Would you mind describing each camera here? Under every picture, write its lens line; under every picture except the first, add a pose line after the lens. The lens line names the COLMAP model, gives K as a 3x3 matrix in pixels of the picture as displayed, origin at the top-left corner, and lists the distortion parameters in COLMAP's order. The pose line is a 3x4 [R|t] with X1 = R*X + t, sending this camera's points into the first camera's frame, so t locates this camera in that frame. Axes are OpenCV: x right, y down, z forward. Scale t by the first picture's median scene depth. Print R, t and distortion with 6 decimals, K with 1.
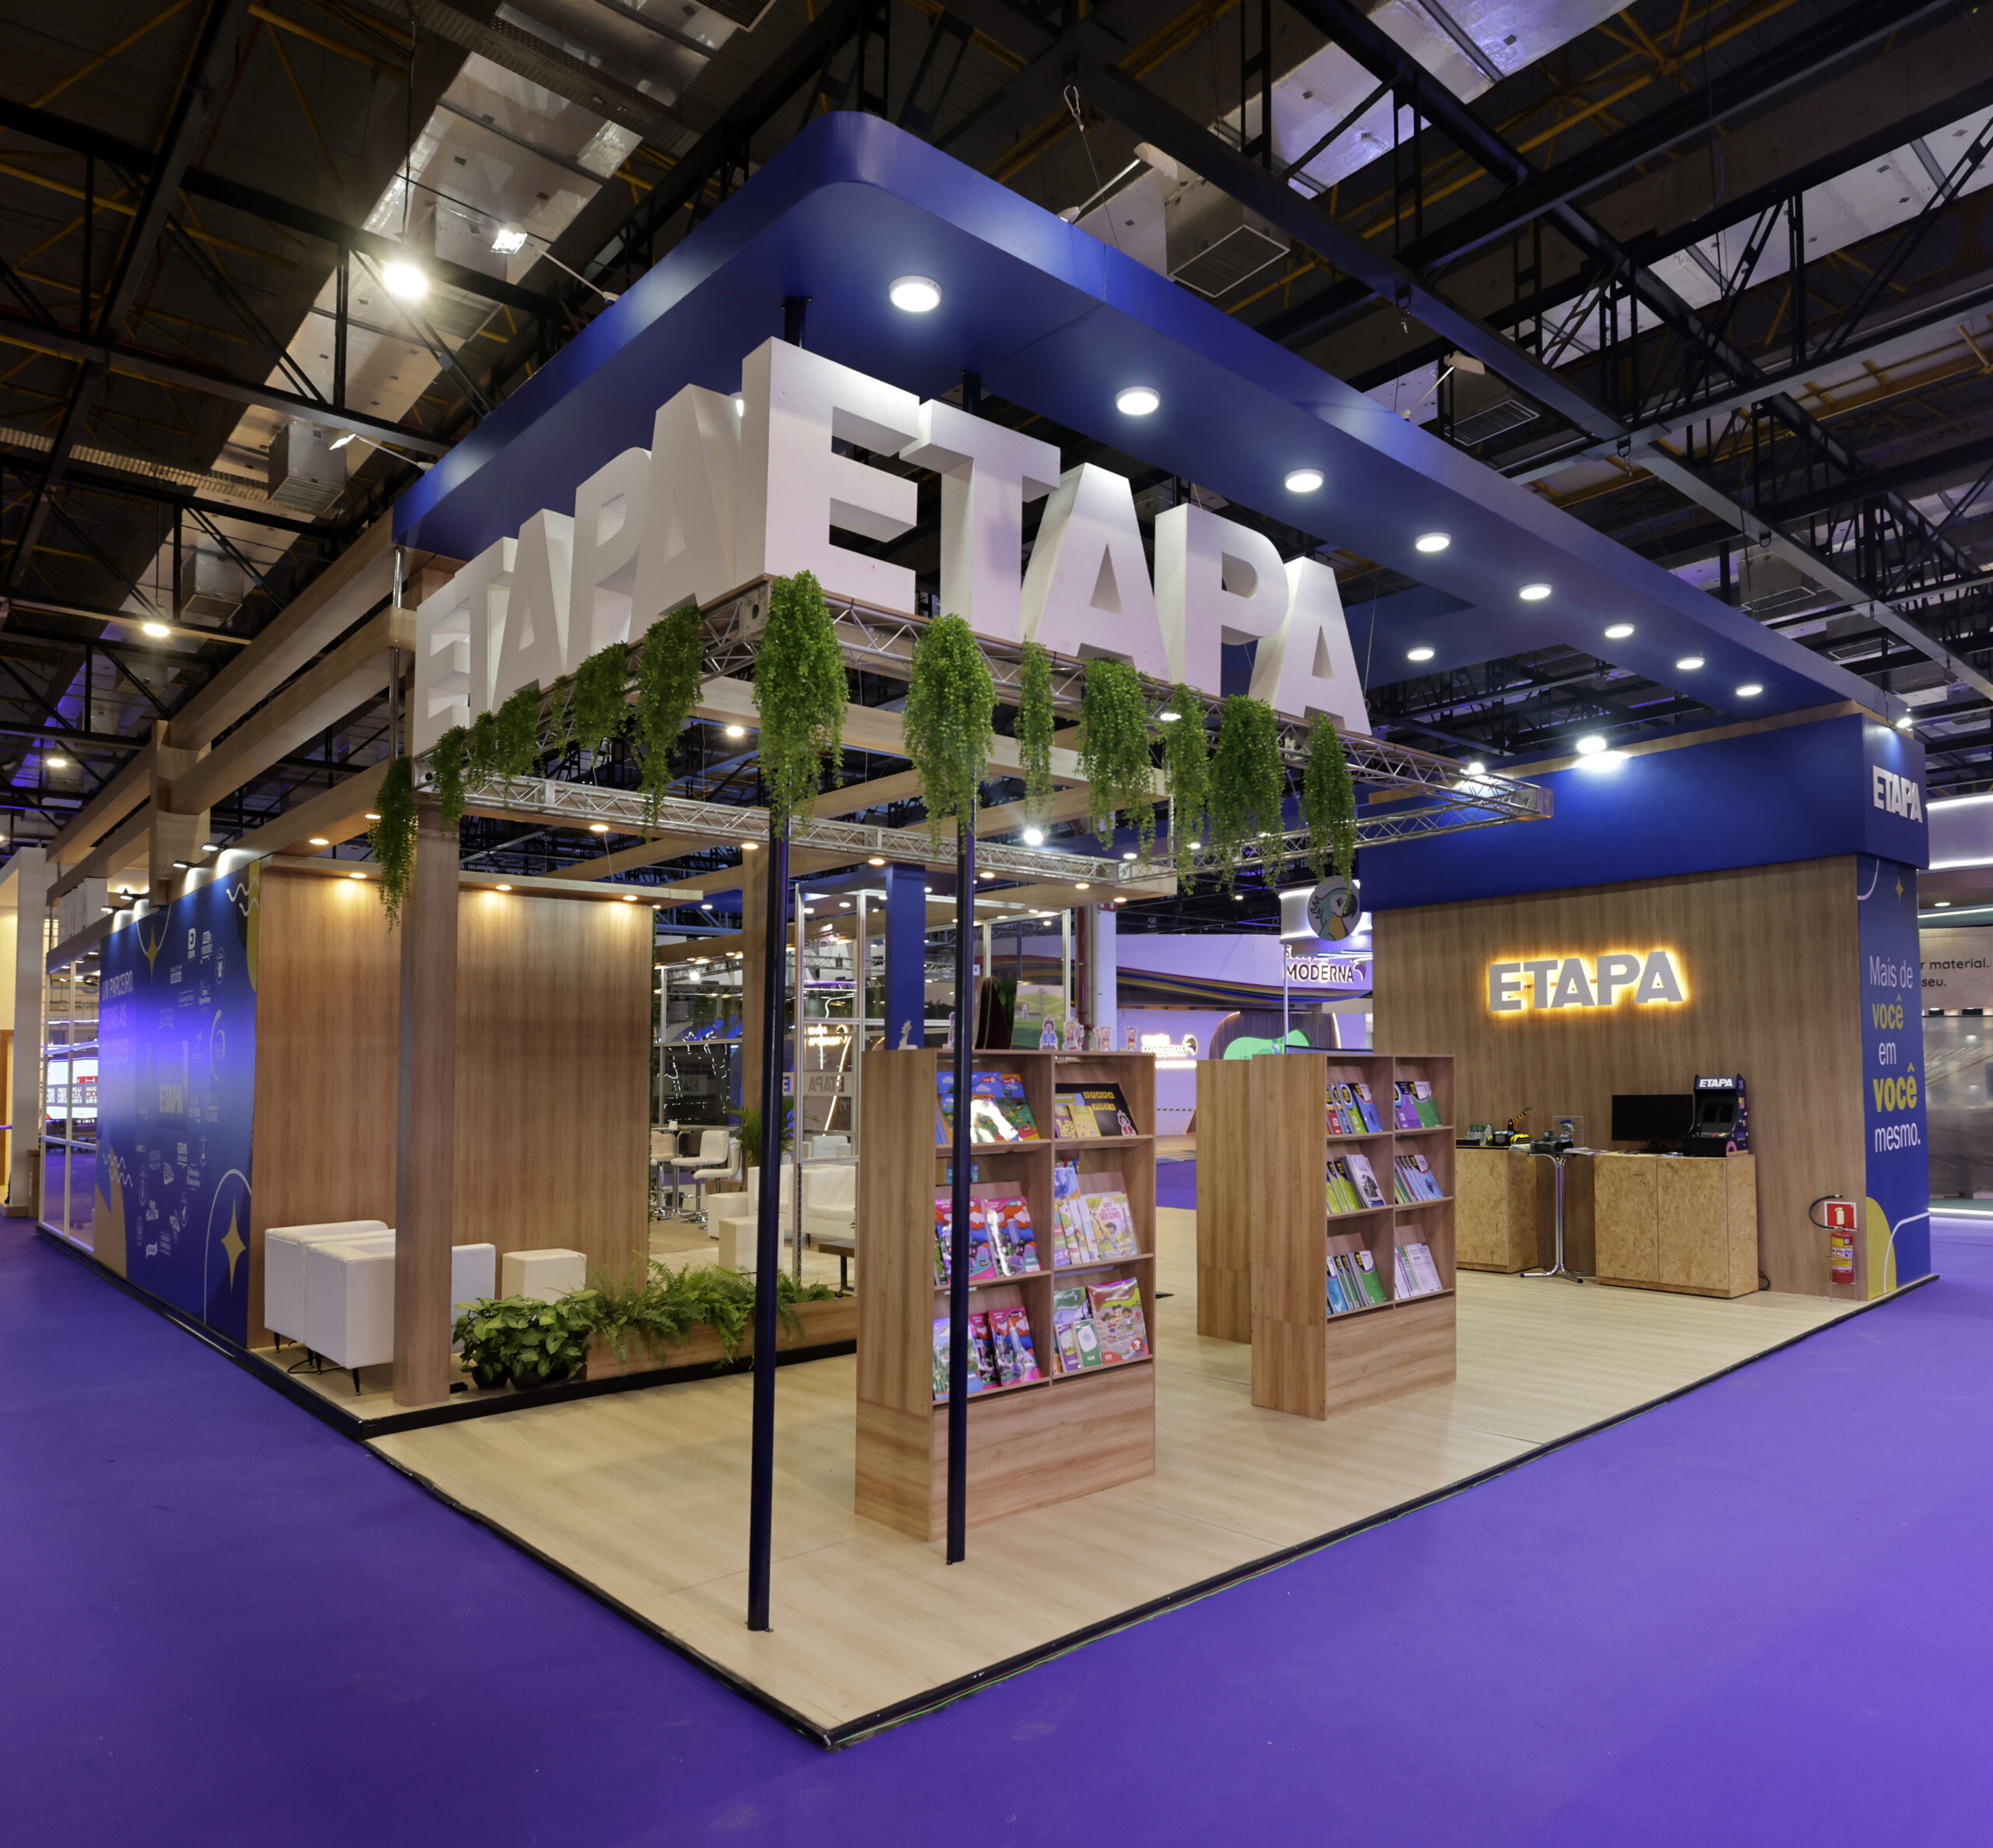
lens RADIAL K [[1324.0, 0, 998.5], [0, 1324.0, 952.9], [0, 0, 1]] dist [-0.005177, 0.000098]
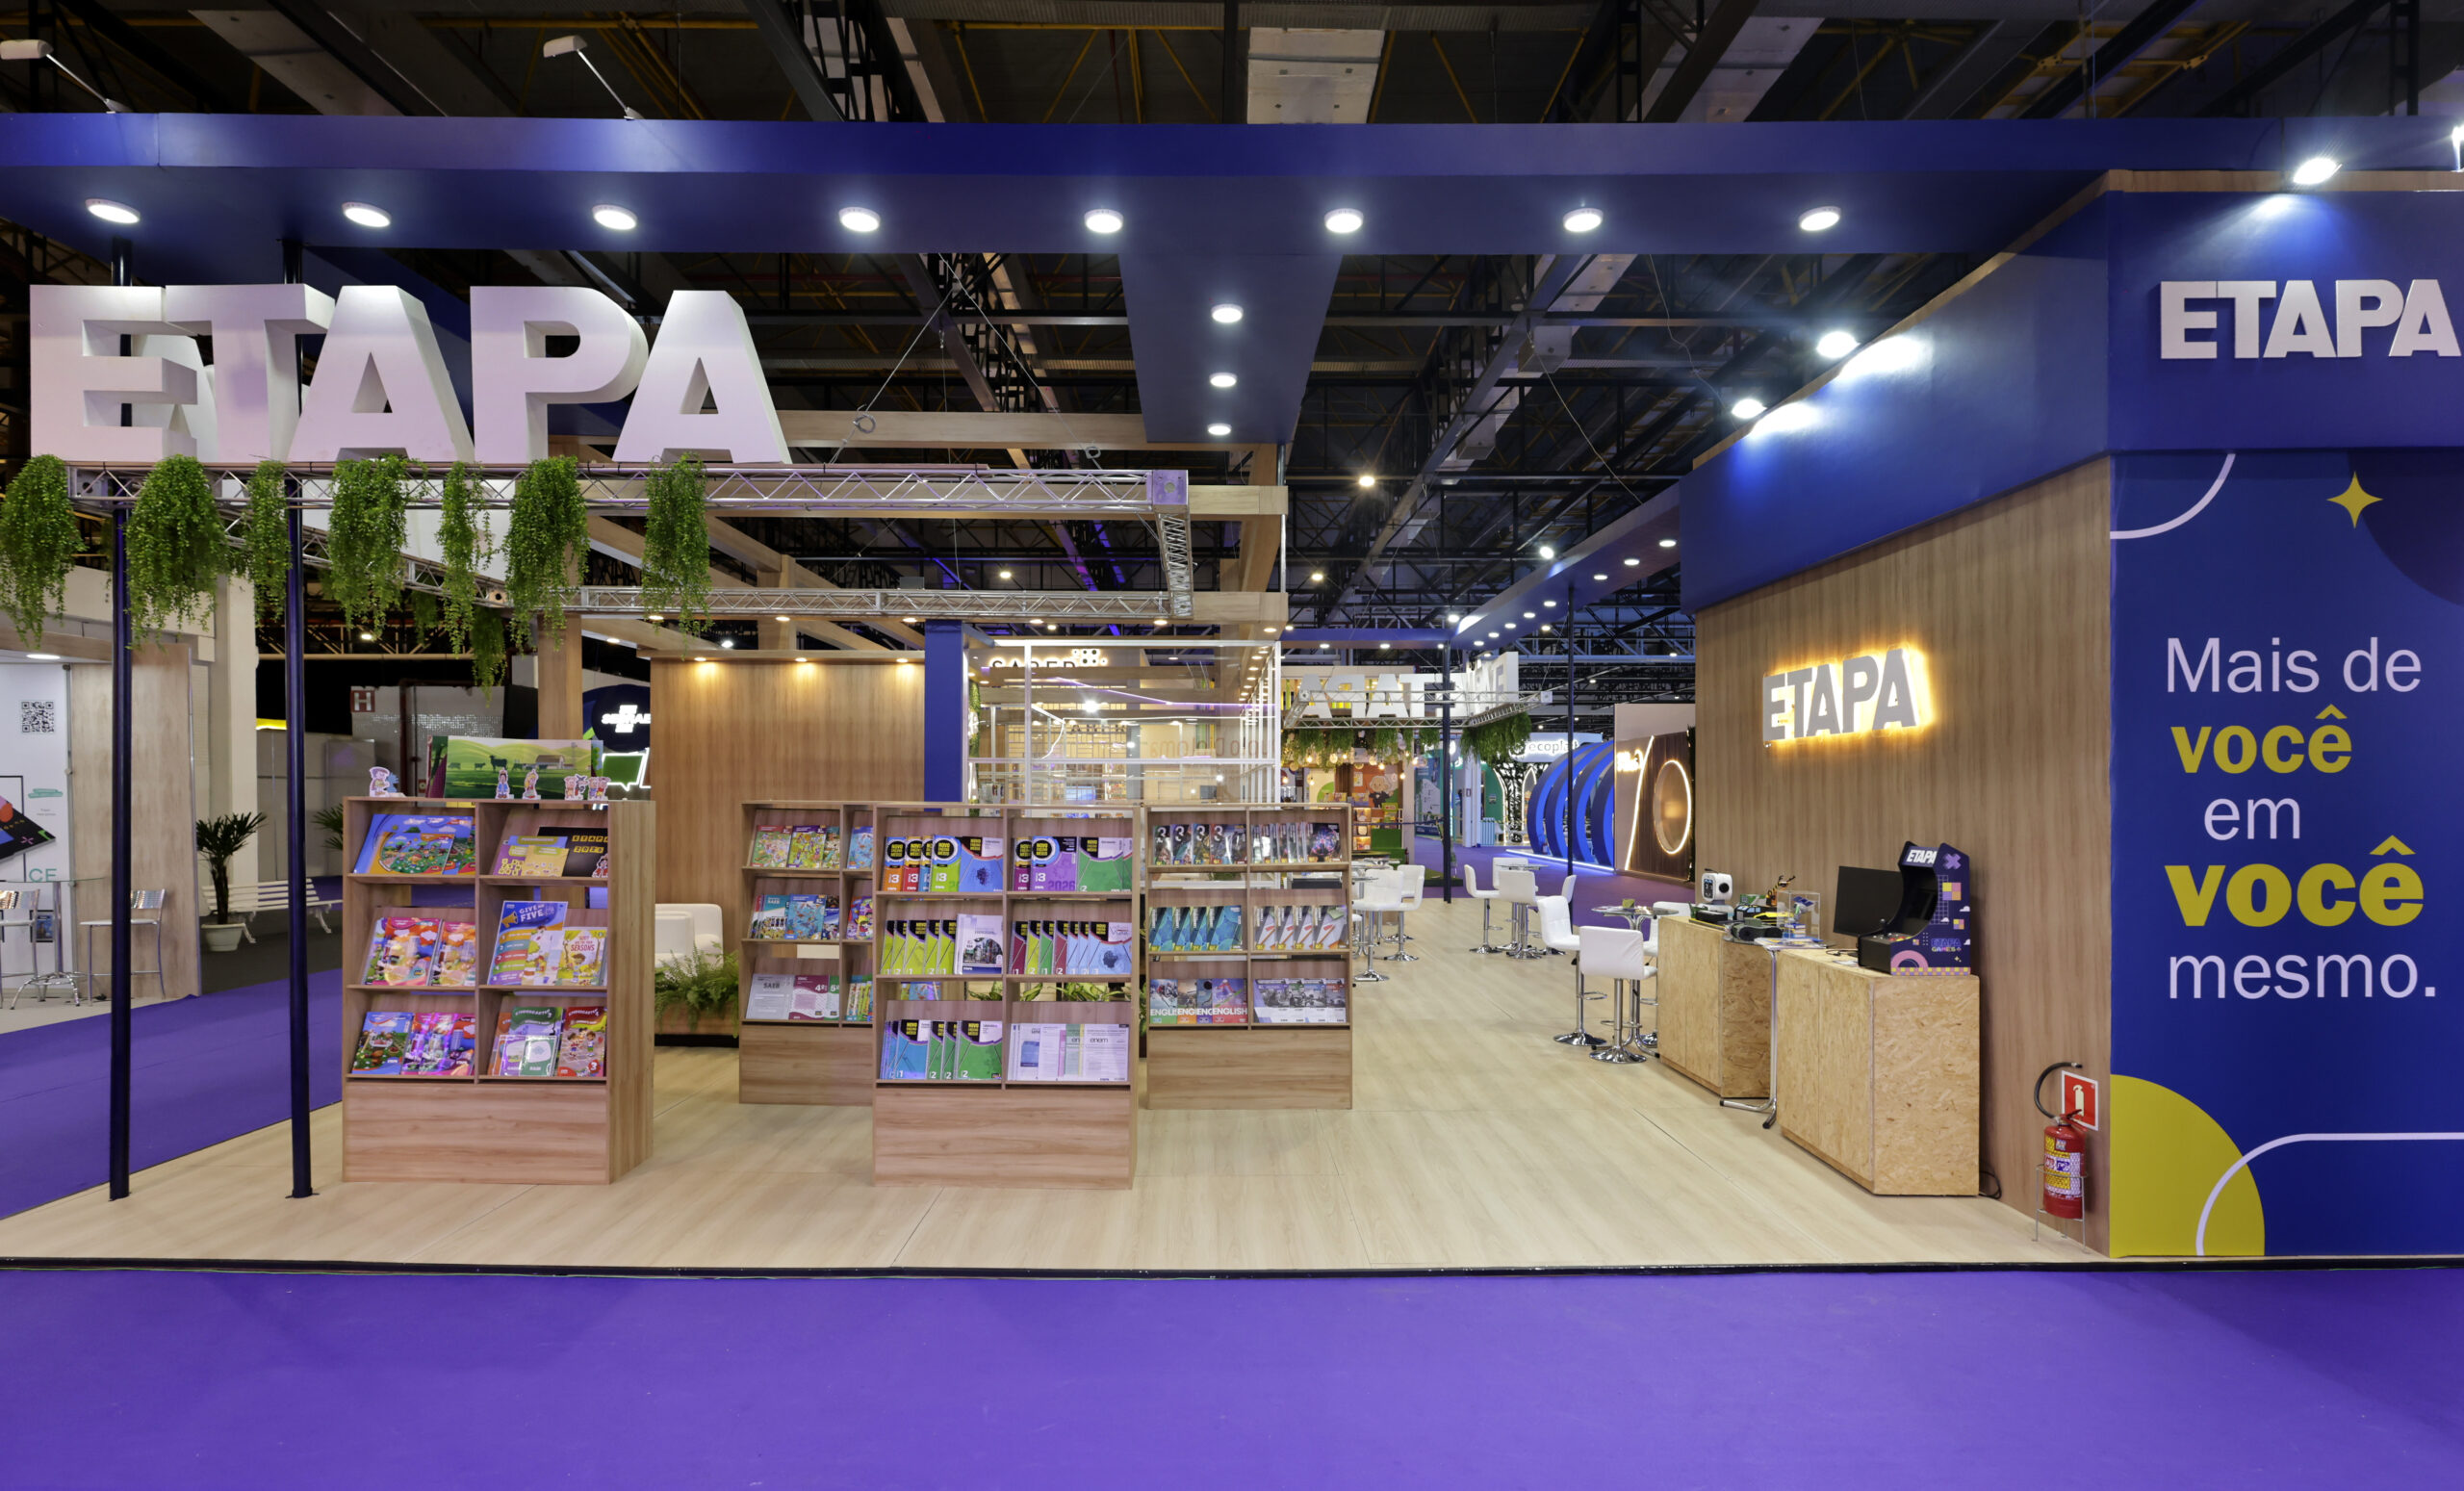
lens RADIAL K [[1197.0, 0, 1224.3], [0, 1197.0, 759.1], [0, 0, 1]] dist [-0.002442, -0.000147]
pose [[0.746864, -0.002714, -0.664971, 0.716751], [0.045283, 0.997878, 0.046787, 0.011601], [0.663433, -0.065056, 0.745402, 0.386311]]
